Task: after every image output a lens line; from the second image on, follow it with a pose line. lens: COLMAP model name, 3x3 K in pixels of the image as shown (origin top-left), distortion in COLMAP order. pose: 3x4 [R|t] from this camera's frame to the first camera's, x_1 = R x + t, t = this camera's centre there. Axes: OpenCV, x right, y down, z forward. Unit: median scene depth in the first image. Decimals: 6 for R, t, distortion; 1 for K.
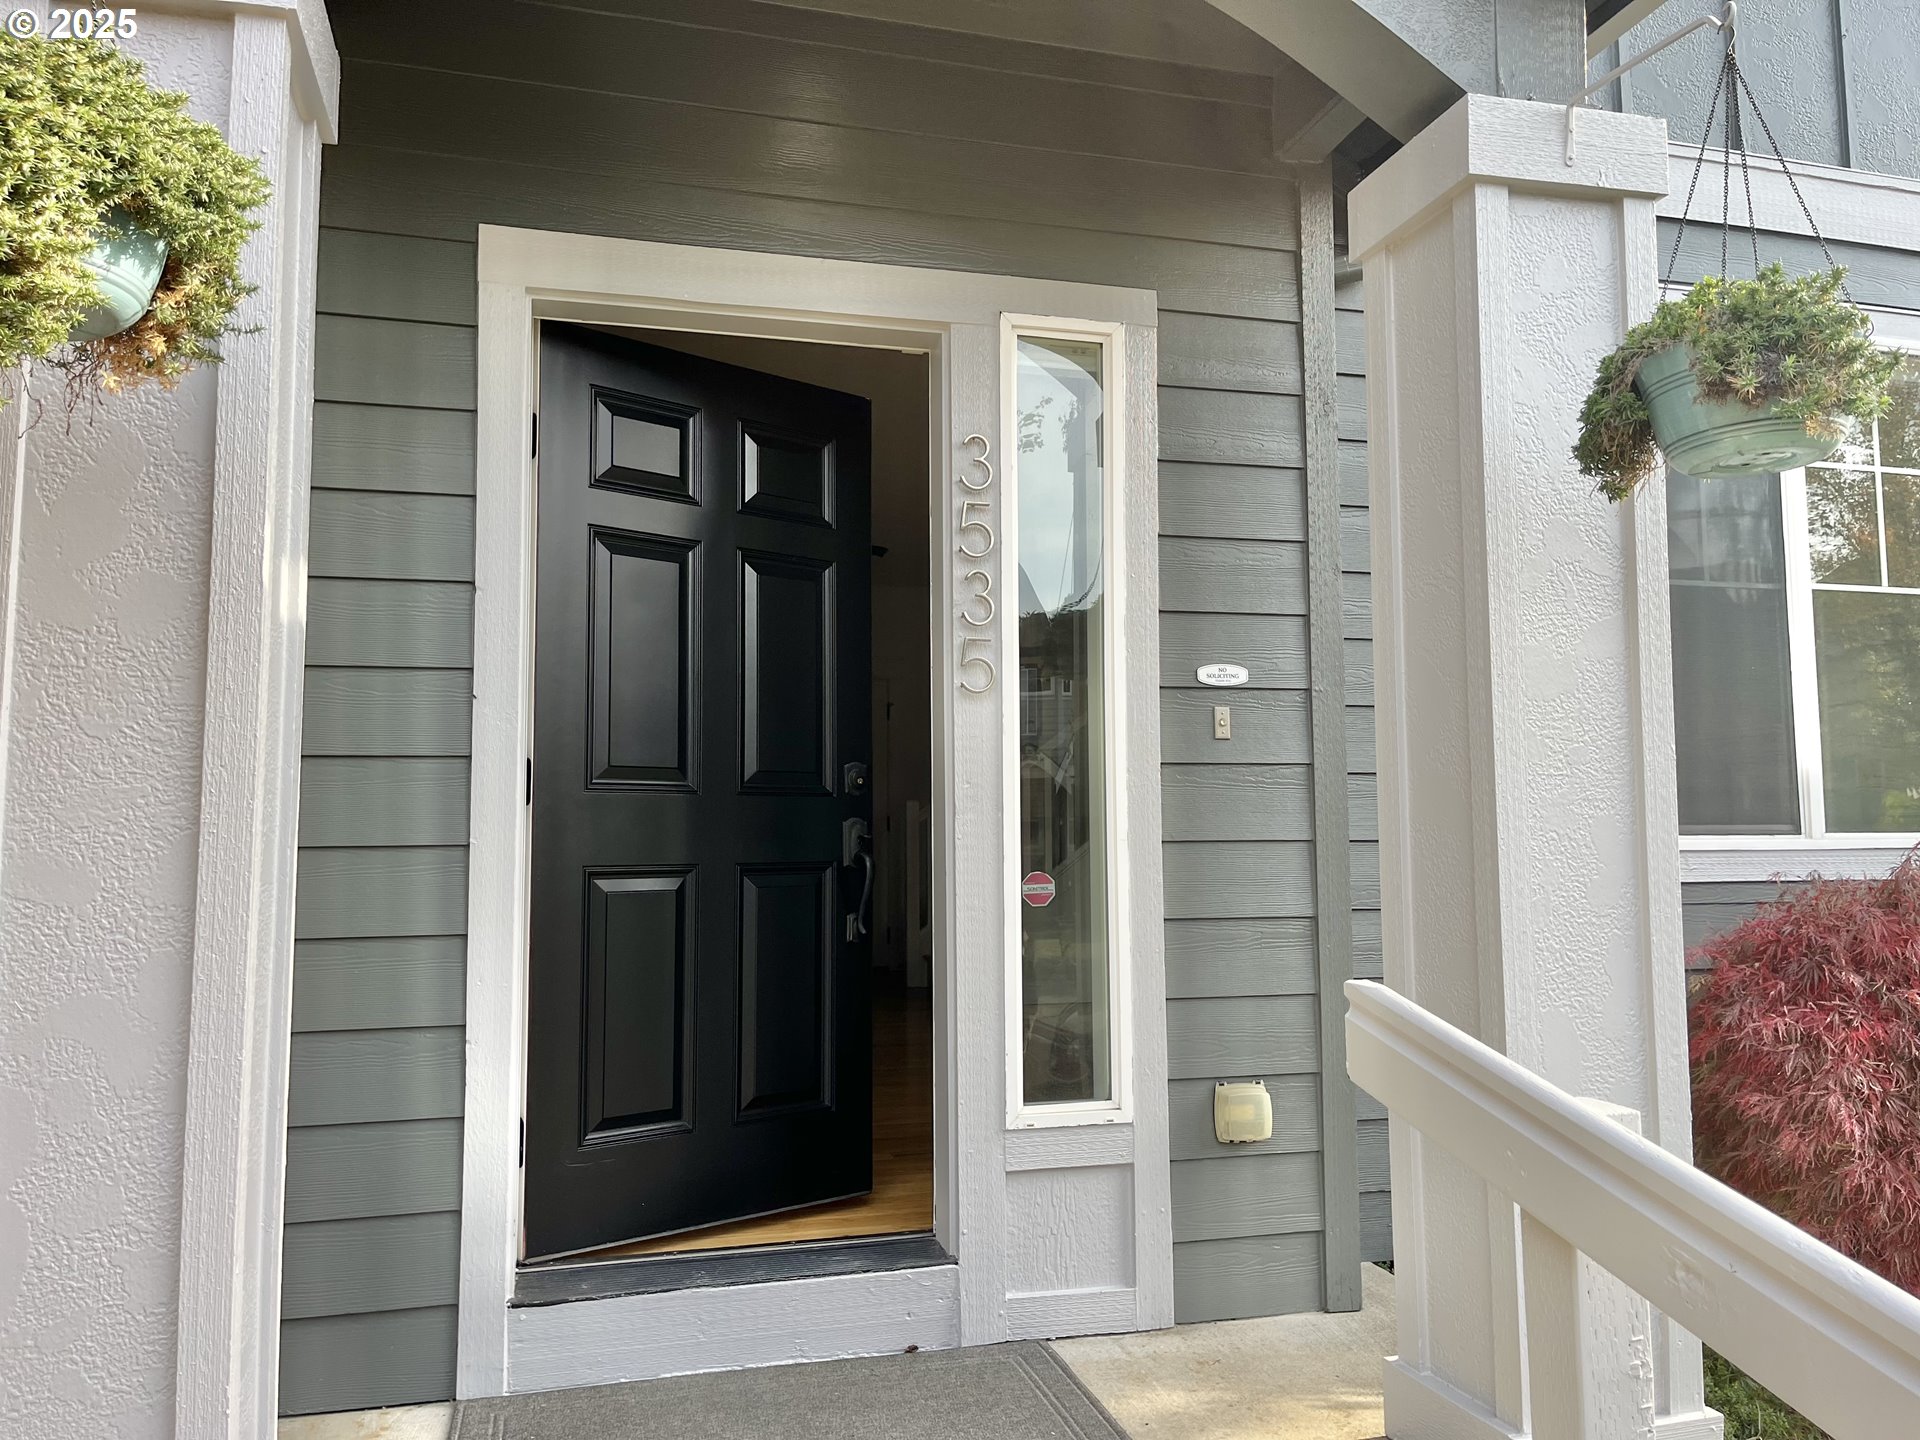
lens RADIAL K [[1469.0, 0, 964.2], [0, 1469.0, 711.0], [0, 0, 1]] dist [0.090447, -0.116029]
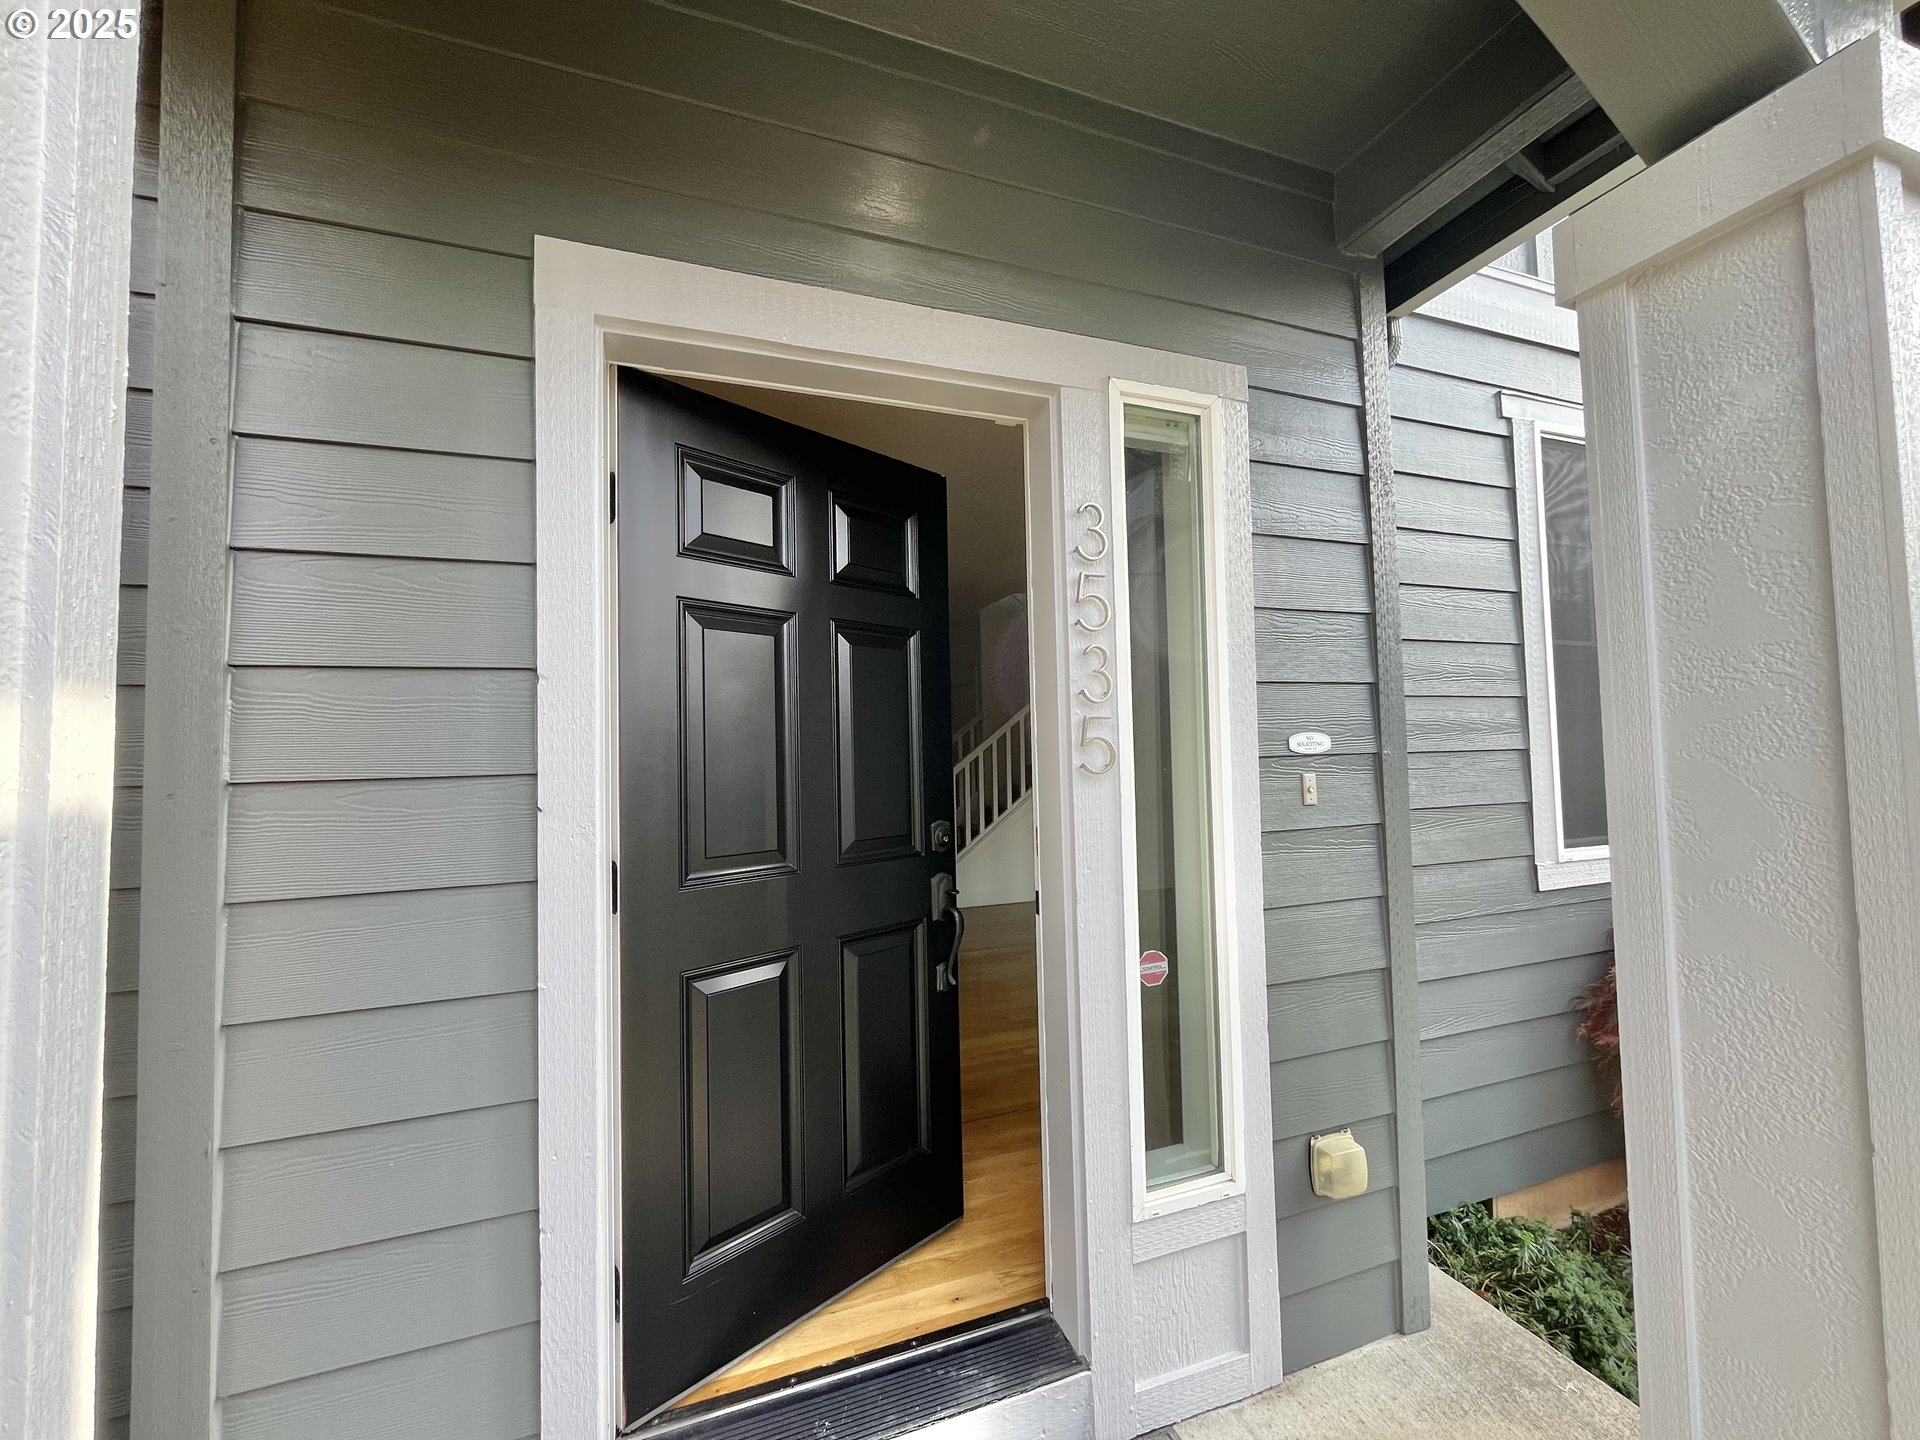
lens RADIAL K [[771.8, 0, 960.0], [0, 771.8, 720.0], [0, 0, 1]] dist [0.008442, 0.000048]
pose [[0.995241, -0.012742, 0.096603, -0.123998], [0.008661, 0.999057, 0.042548, -0.066918], [-0.097054, -0.041509, 0.994413, 0.491650]]
